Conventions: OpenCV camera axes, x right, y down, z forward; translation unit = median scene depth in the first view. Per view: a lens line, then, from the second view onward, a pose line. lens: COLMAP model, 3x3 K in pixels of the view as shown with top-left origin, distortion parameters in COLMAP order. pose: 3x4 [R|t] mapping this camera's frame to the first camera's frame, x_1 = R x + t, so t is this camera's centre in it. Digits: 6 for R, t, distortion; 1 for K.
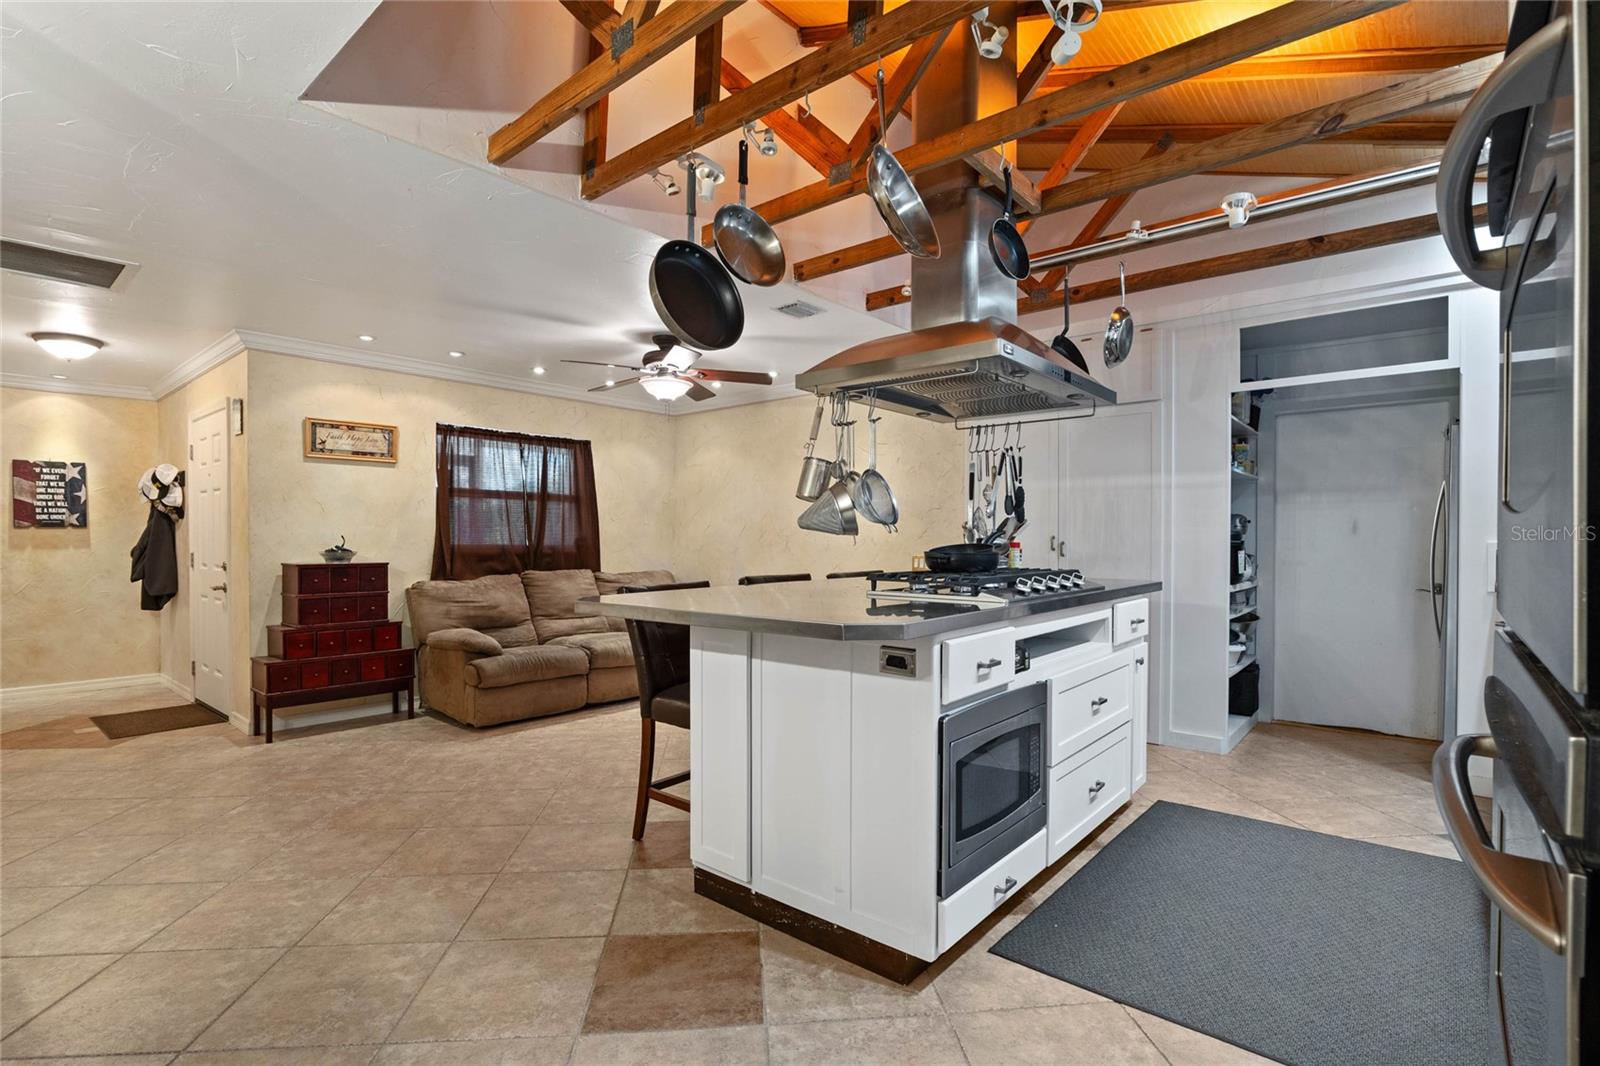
lens RADIAL K [[756.6, 0, 800.6], [0, 756.6, 547.2], [0, 0, 1]] dist [-0.025637, 0.007143]
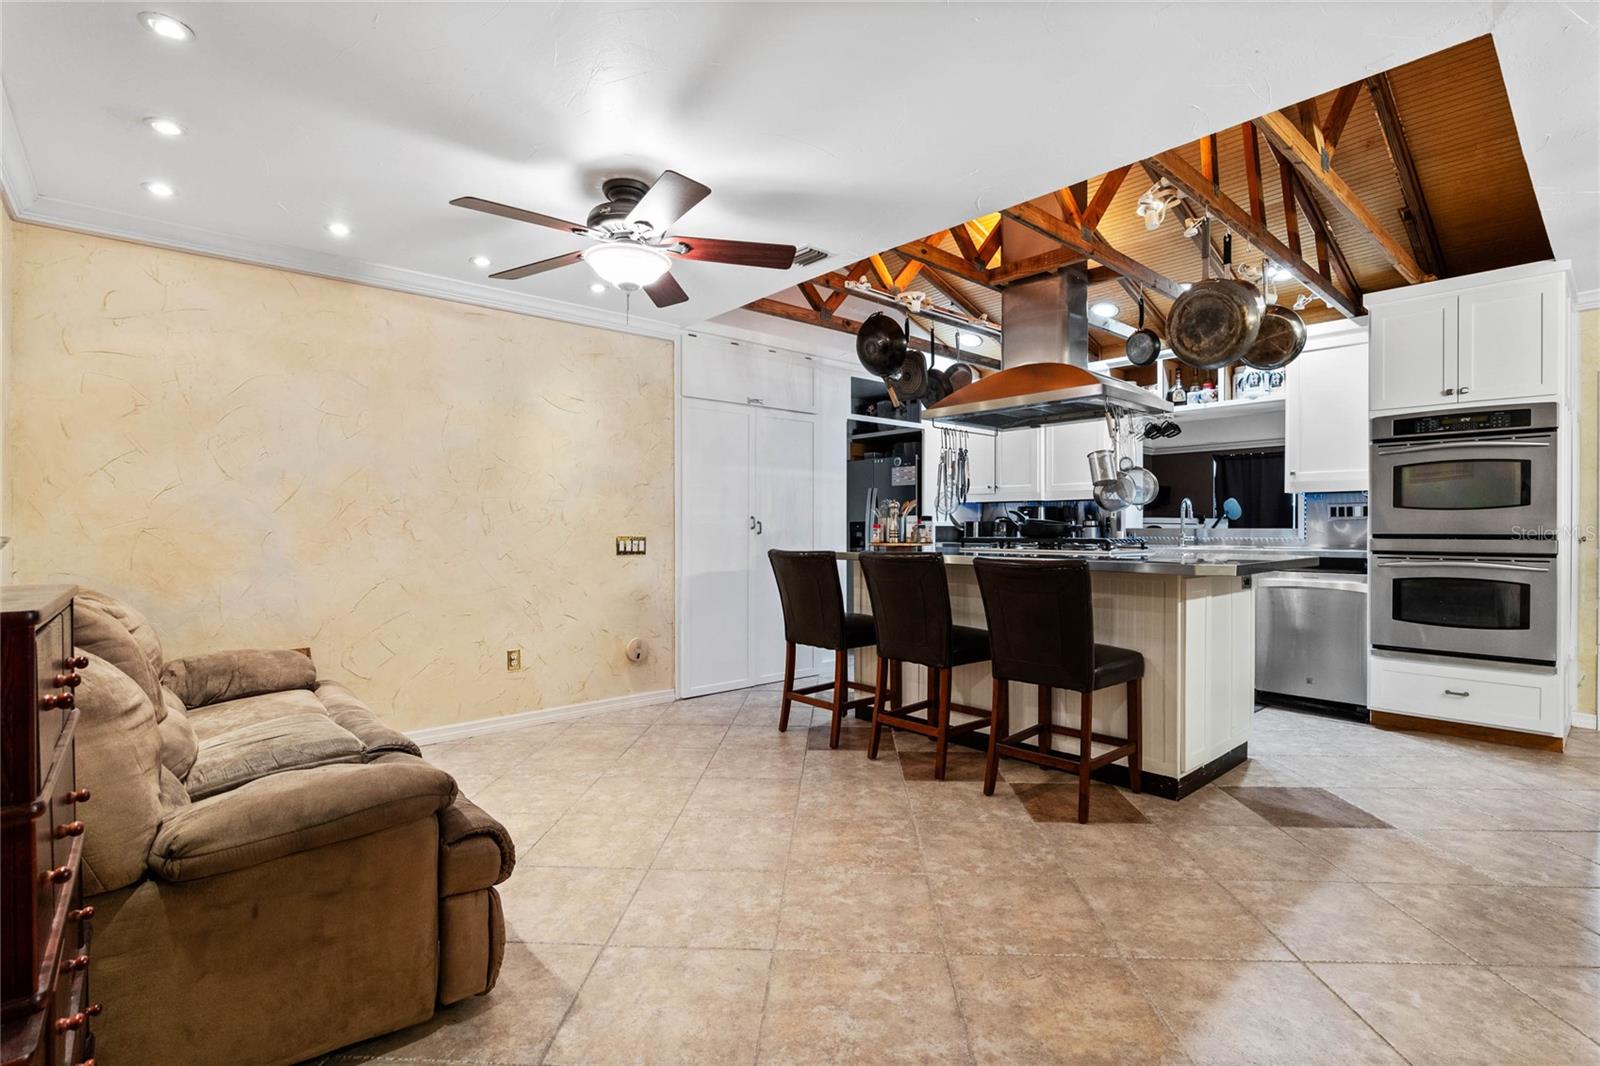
lens RADIAL K [[749.5, 0, 805.6], [0, 749.5, 526.8], [0, 0, 1]] dist [-0.025692, 0.008757]
pose [[0.137680, 0.002945, 0.990472, -0.746074], [0.011667, 0.999921, -0.004595, 0.007083], [-0.990408, 0.012189, 0.137635, 0.752156]]
